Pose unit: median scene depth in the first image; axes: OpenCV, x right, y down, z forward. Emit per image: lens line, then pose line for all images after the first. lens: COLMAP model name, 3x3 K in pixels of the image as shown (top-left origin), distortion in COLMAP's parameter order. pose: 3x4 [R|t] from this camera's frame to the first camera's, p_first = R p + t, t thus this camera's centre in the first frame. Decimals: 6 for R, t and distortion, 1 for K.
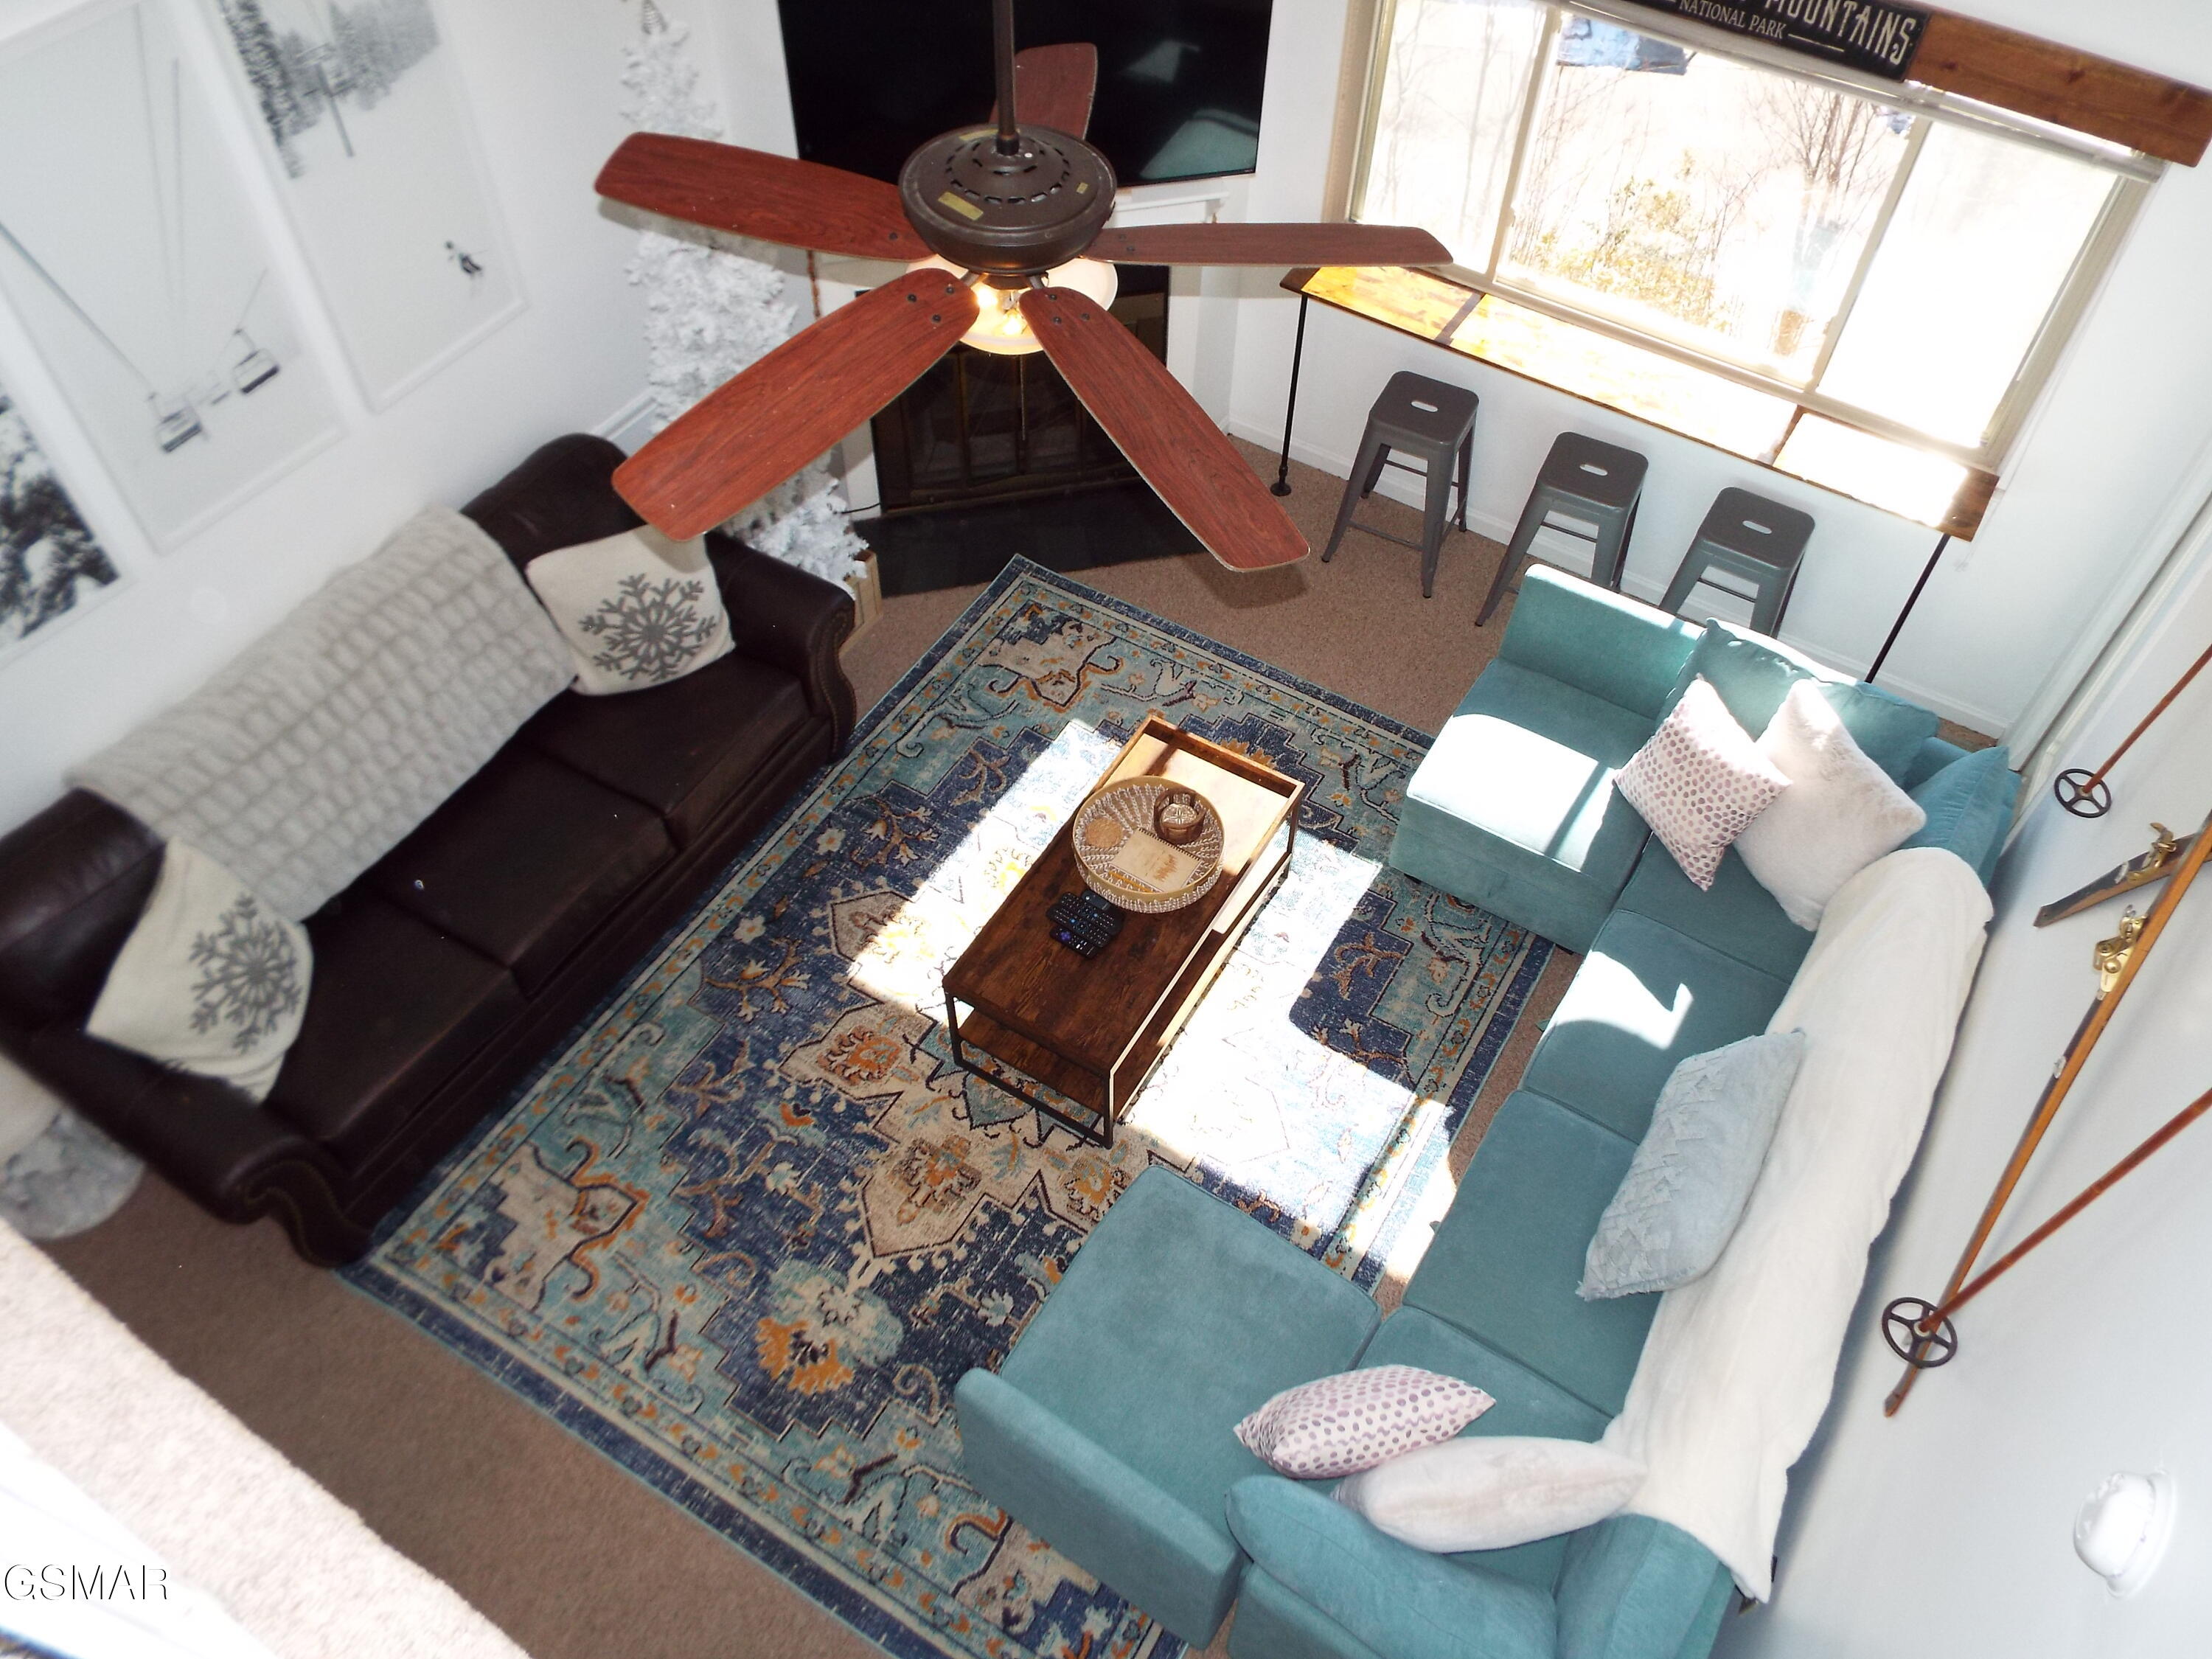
lens RADIAL K [[1612.4, 0, 1130.7], [0, 1612.4, 818.6], [0, 0, 1]] dist [-0.014219, 0.013019]
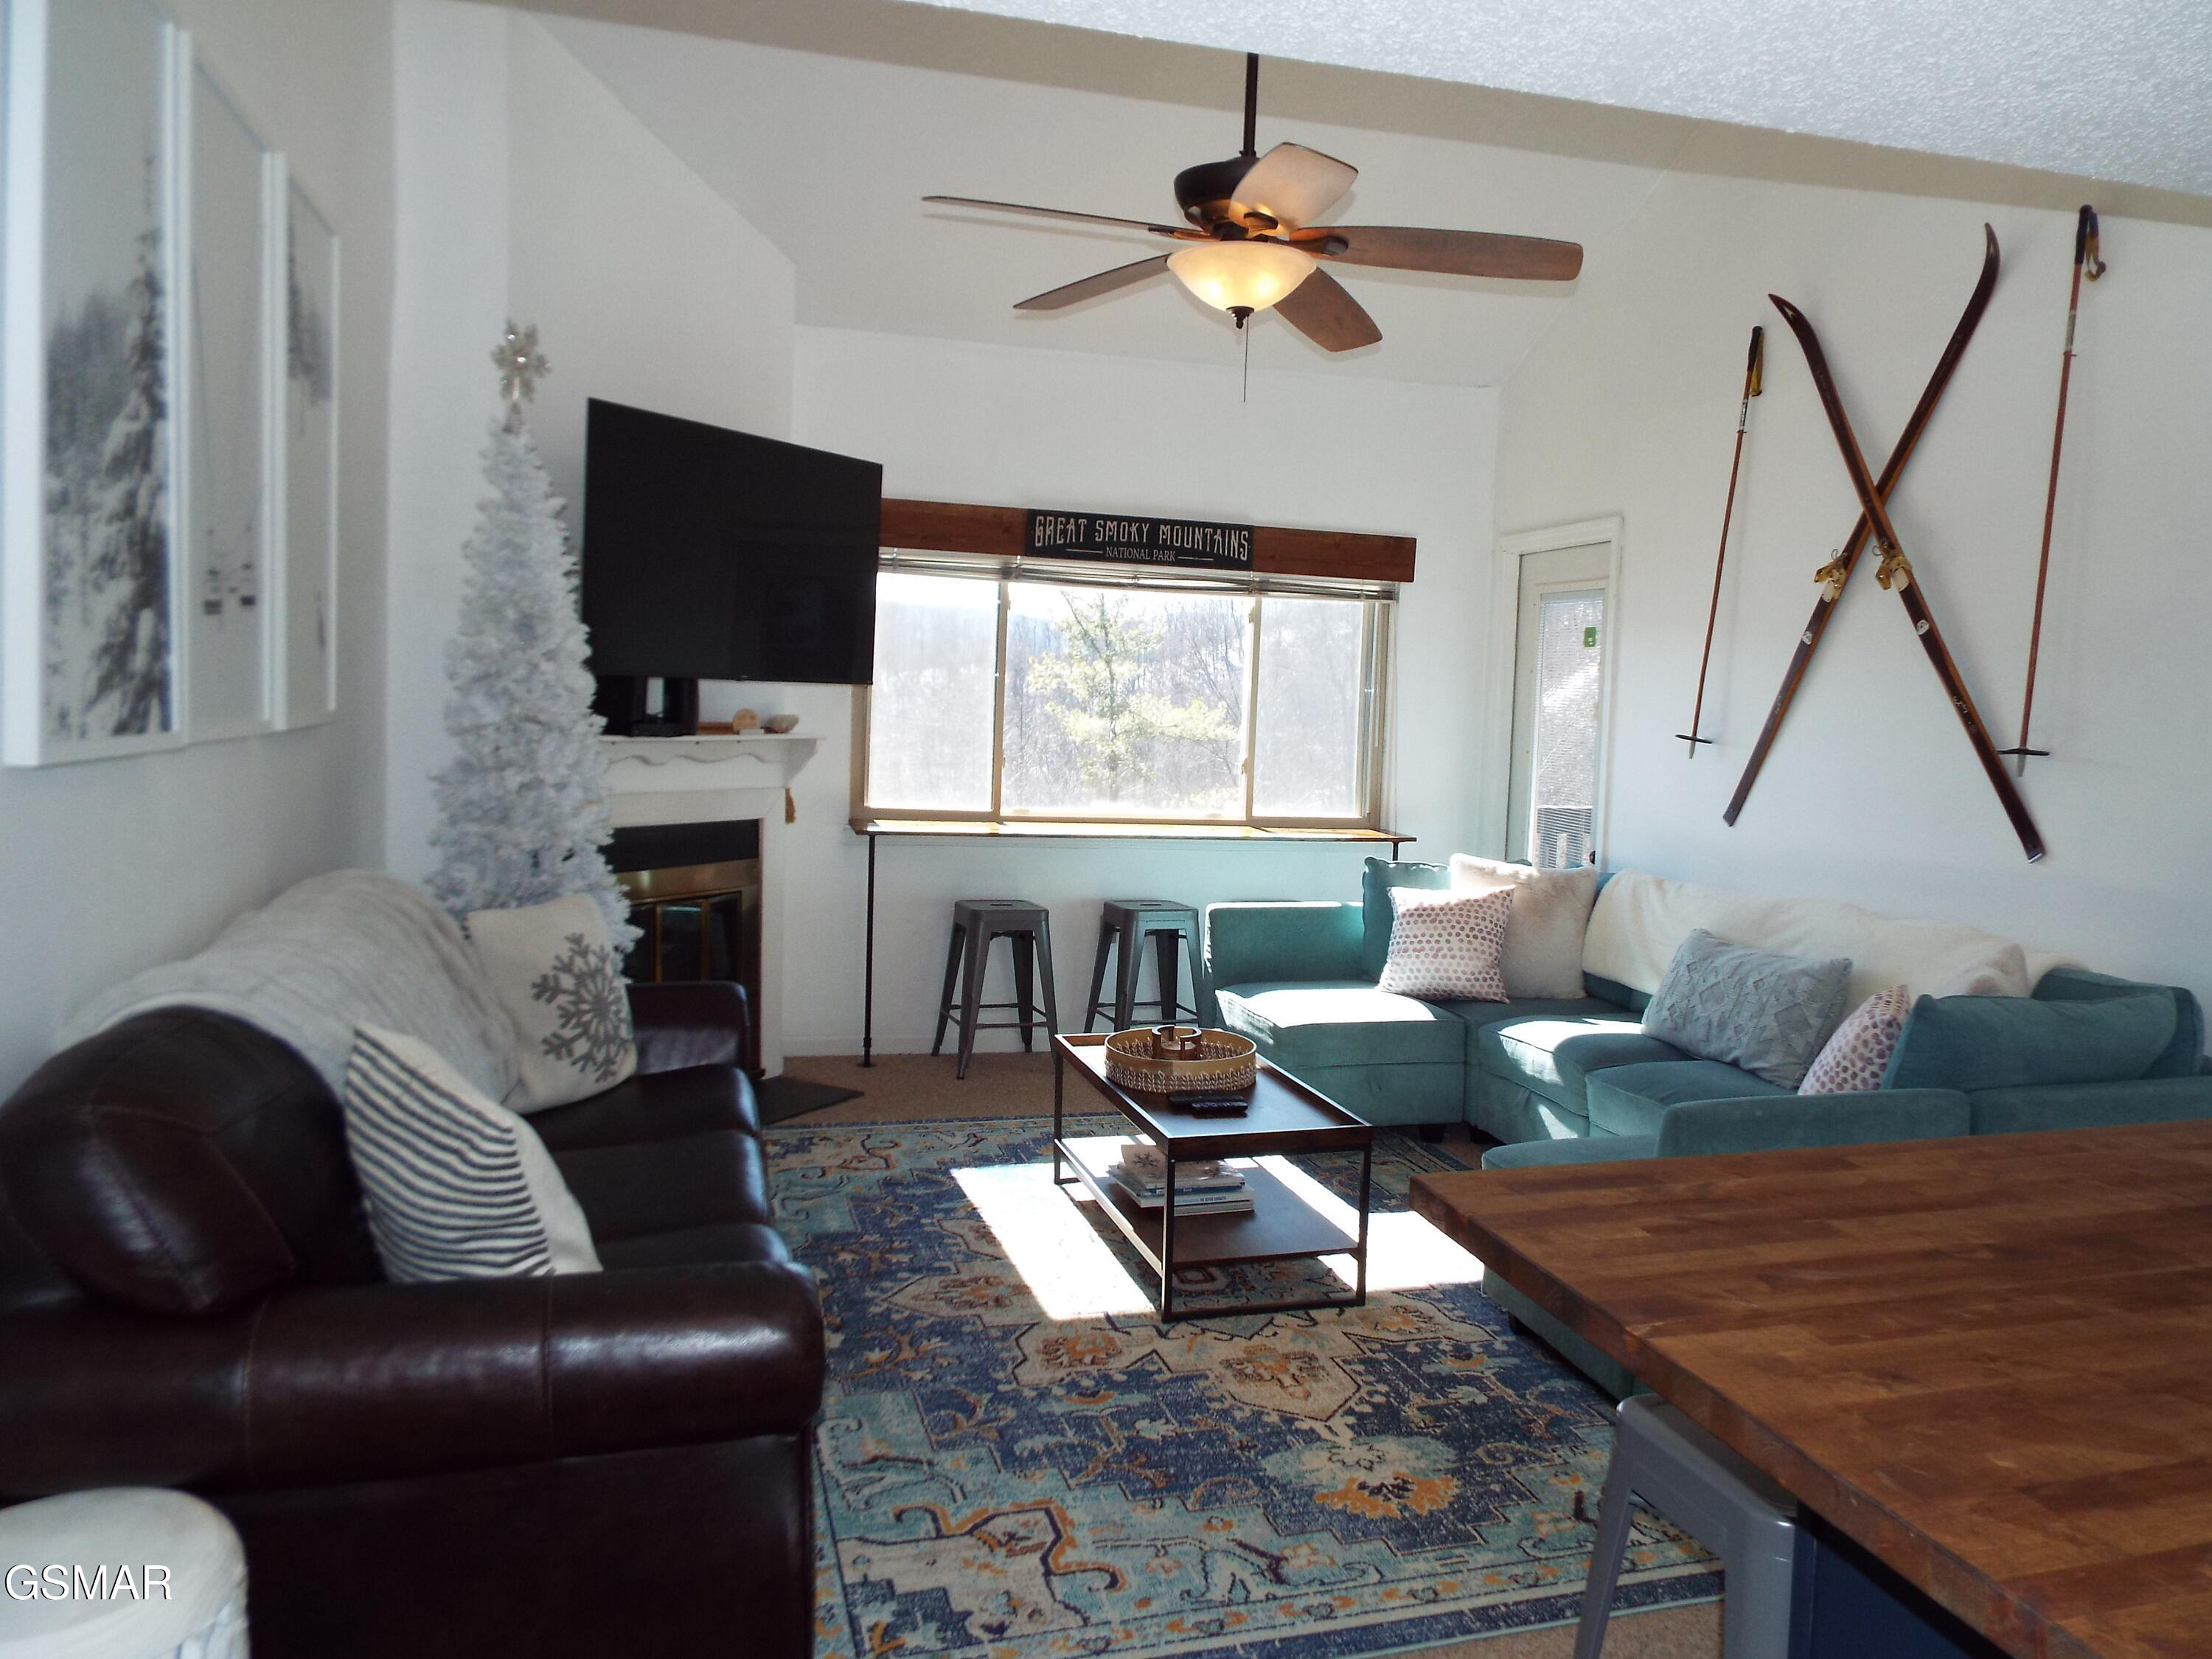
lens RADIAL K [[1612.4, 0, 1128.7], [0, 1612.4, 841.0], [0, 0, 1]] dist [-0.014219, 0.013019]
pose [[0.679445, -0.066302, 0.730725, -0.755120], [0.567703, 0.678434, -0.466306, 0.382412], [-0.464832, 0.731664, 0.498598, 0.446054]]
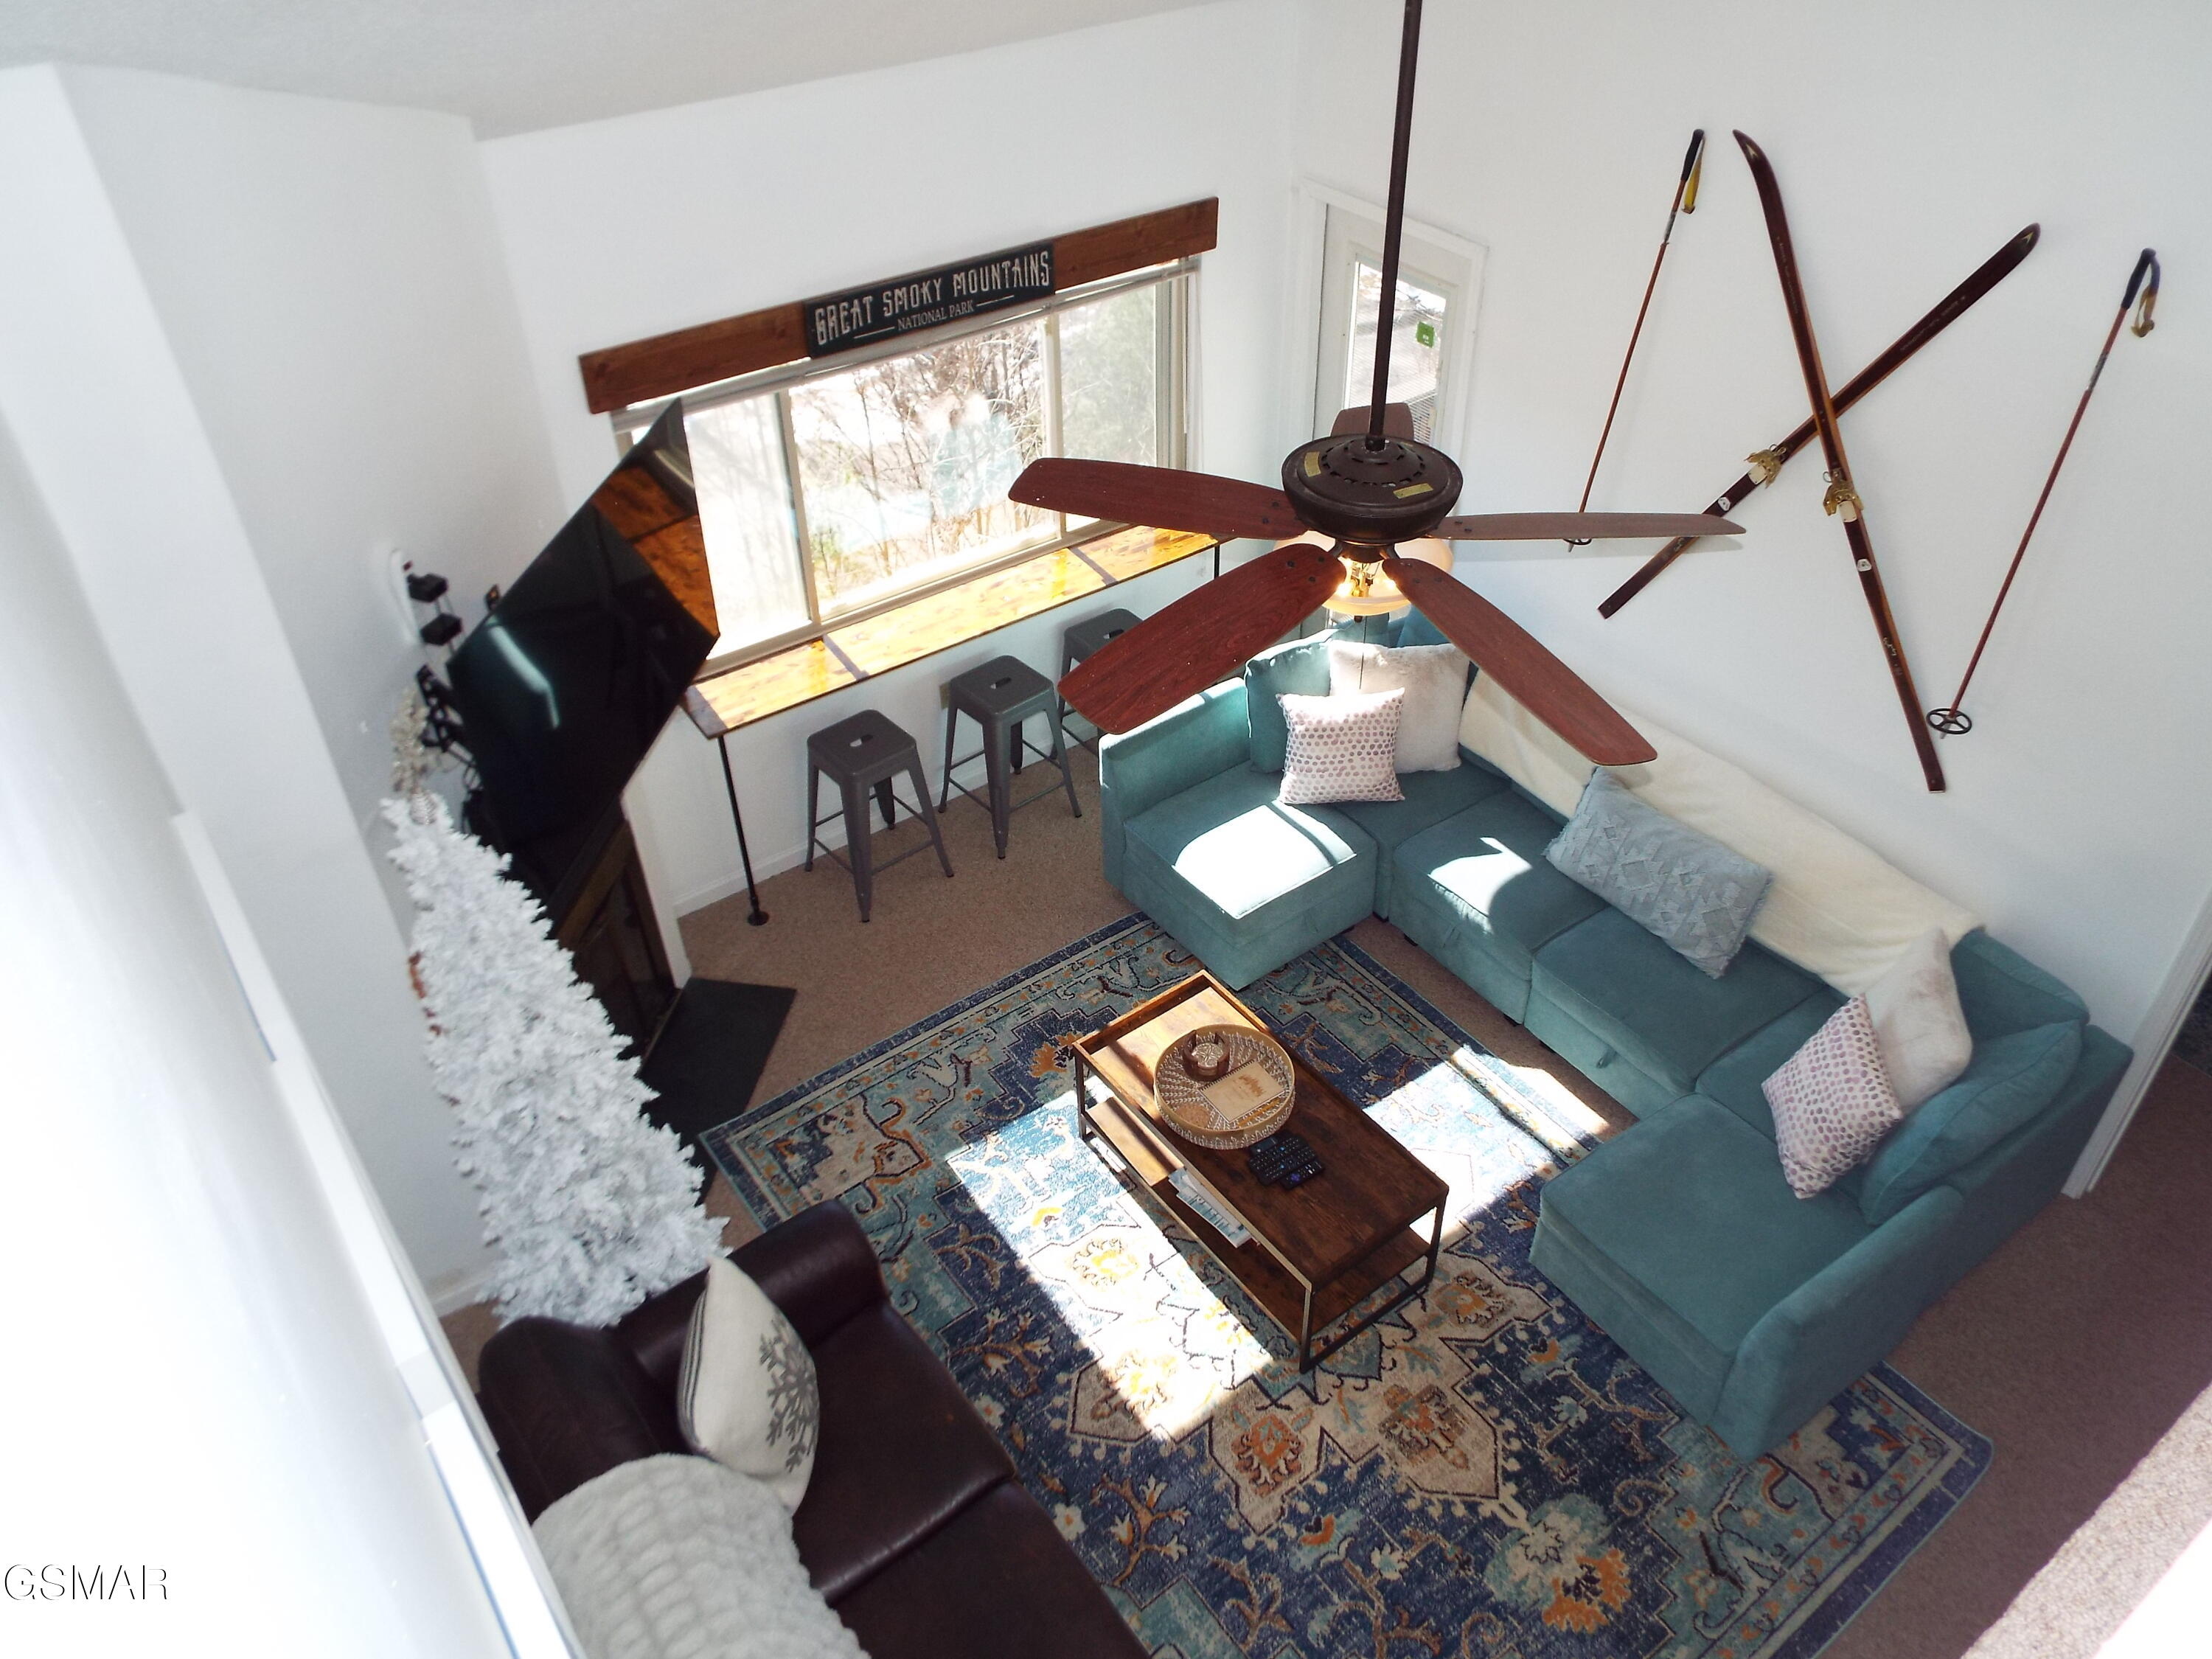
lens RADIAL K [[1612.4, 0, 1125.7], [0, 1612.4, 820.7], [0, 0, 1]] dist [-0.014219, 0.013019]
pose [[0.378813, -0.602045, 0.702882, -0.686322], [0.742860, 0.650765, 0.157046, -0.328935], [-0.551960, 0.462652, 0.693753, 0.229112]]
